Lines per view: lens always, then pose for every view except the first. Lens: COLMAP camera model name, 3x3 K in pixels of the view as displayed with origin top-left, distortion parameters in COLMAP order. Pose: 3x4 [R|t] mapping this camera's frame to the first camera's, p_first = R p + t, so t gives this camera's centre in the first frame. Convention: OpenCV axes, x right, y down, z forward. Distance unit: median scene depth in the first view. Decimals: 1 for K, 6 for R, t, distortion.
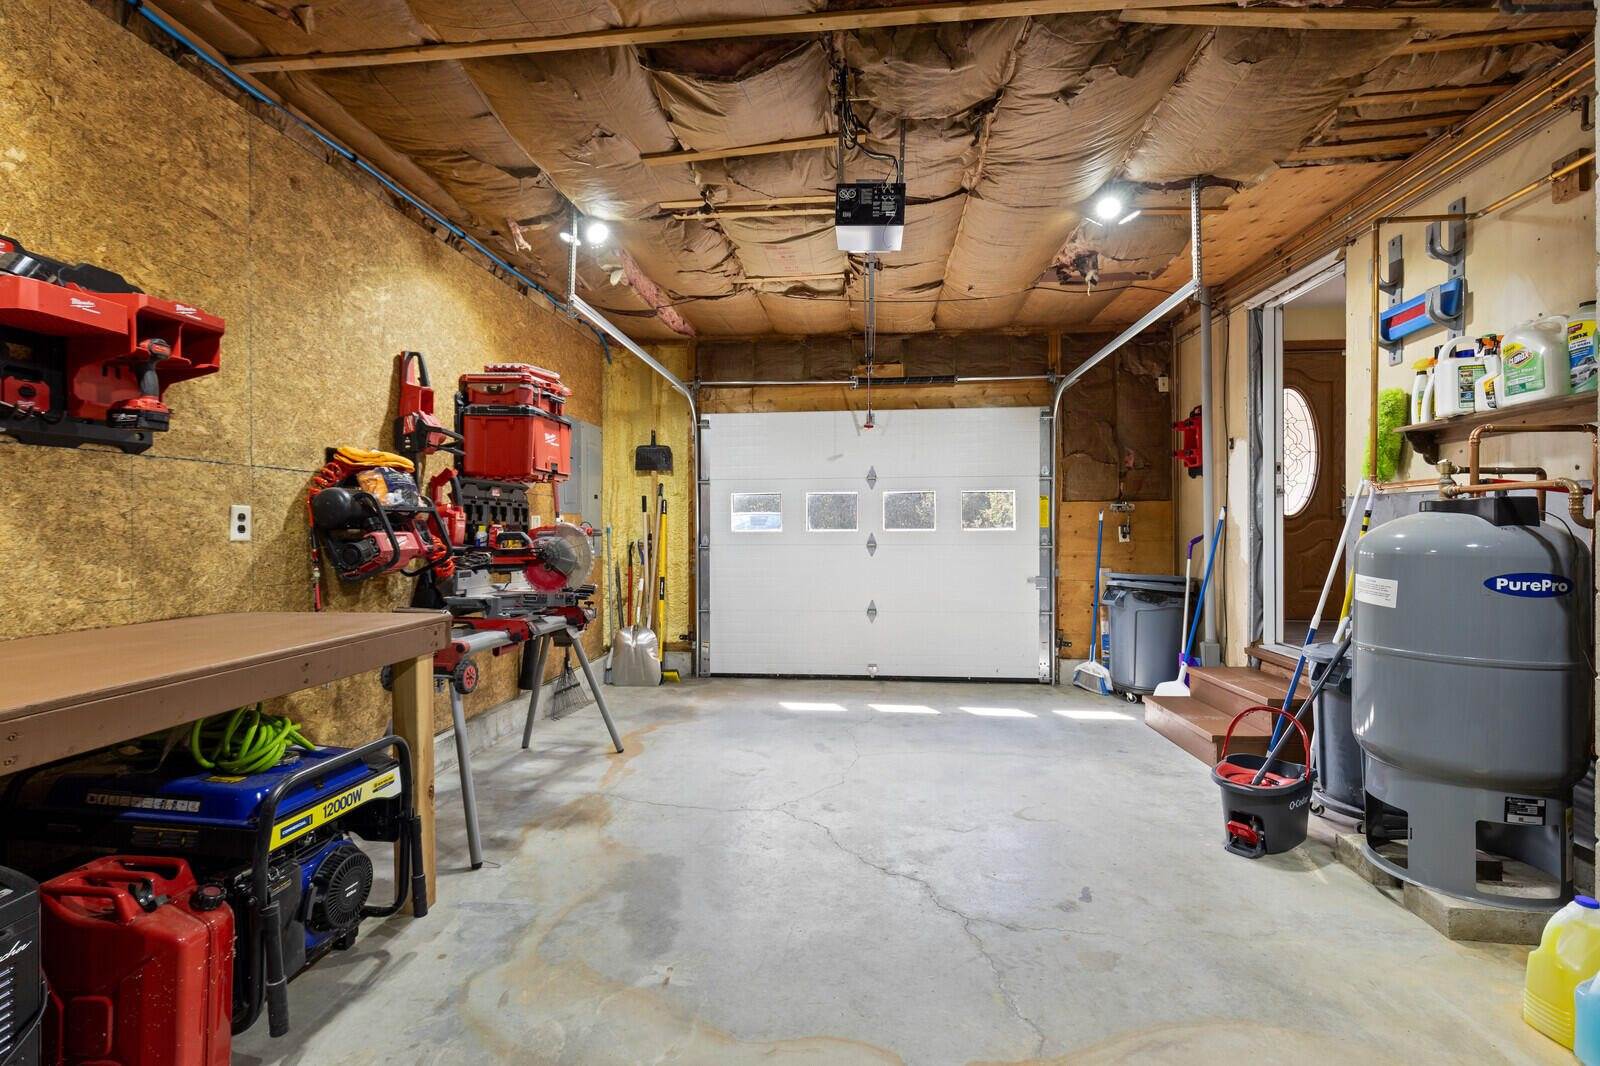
lens RADIAL K [[721.1, 0, 799.3], [0, 721.1, 533.1], [0, 0, 1]] dist [0.001212, -0.001265]
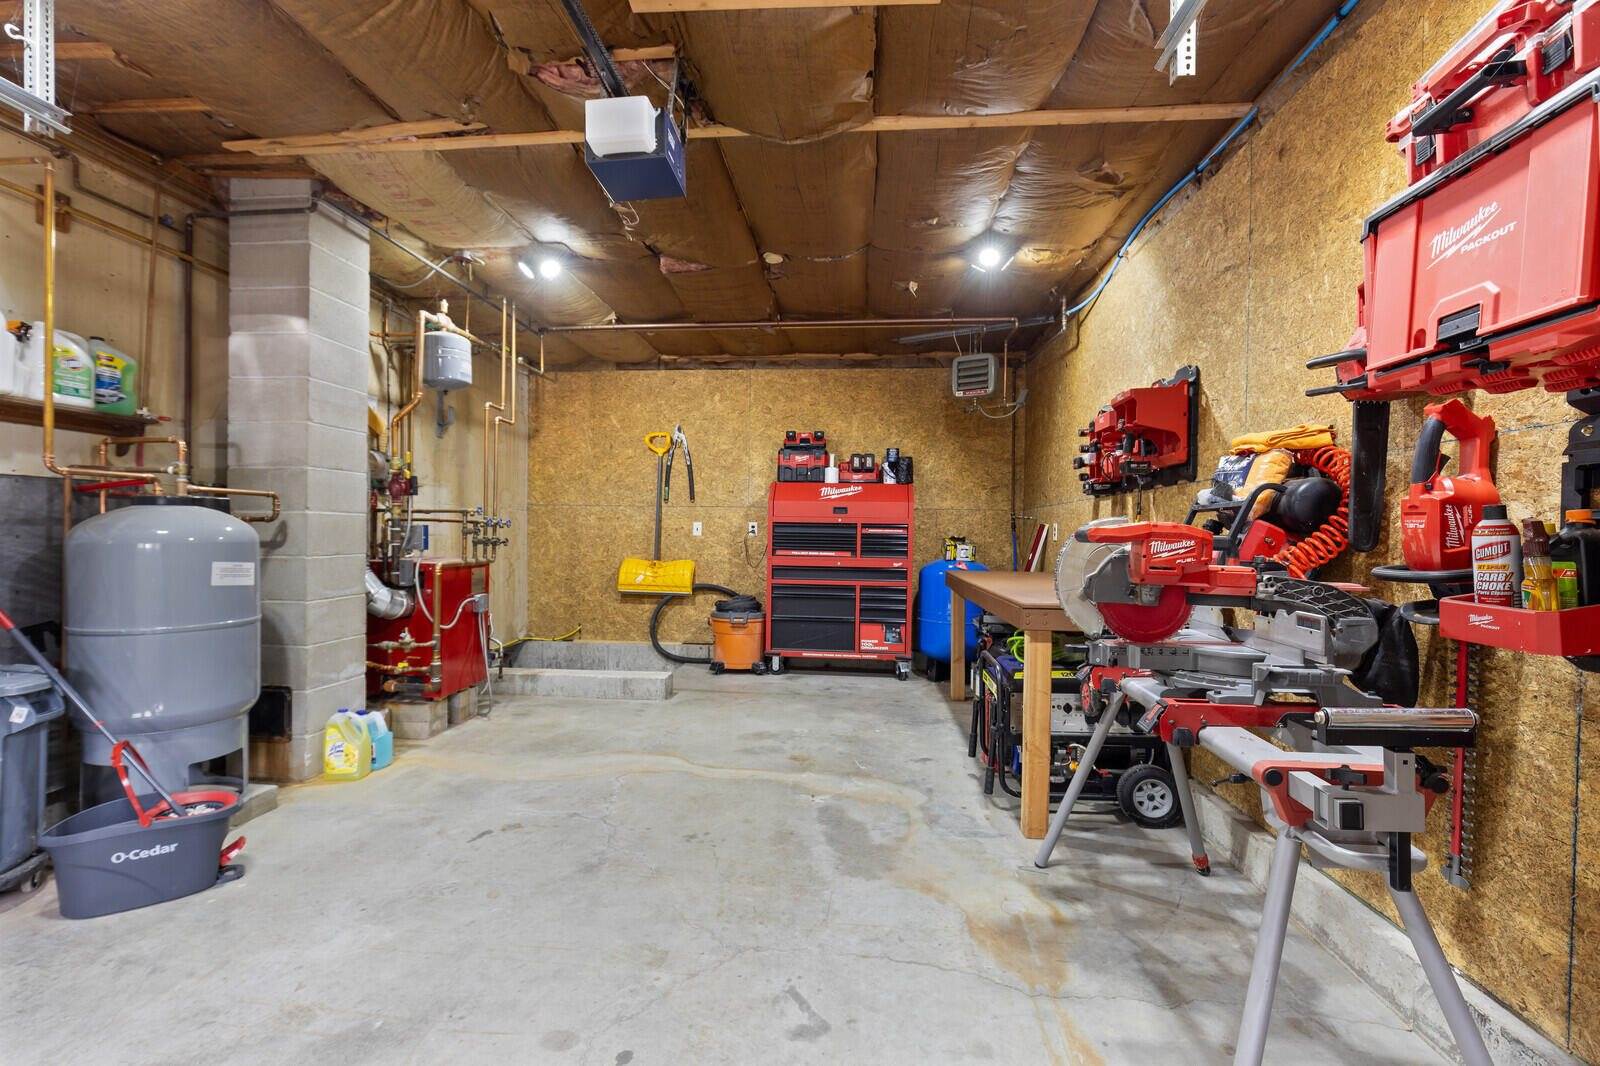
lens RADIAL K [[721.1, 0, 799.6], [0, 721.1, 533.4], [0, 0, 1]] dist [0.001212, -0.001265]
pose [[-0.999848, -0.012295, -0.012336, -0.101739], [-0.012368, 0.999906, 0.005833, -0.004572], [0.012264, 0.005985, -0.999907, 2.201228]]
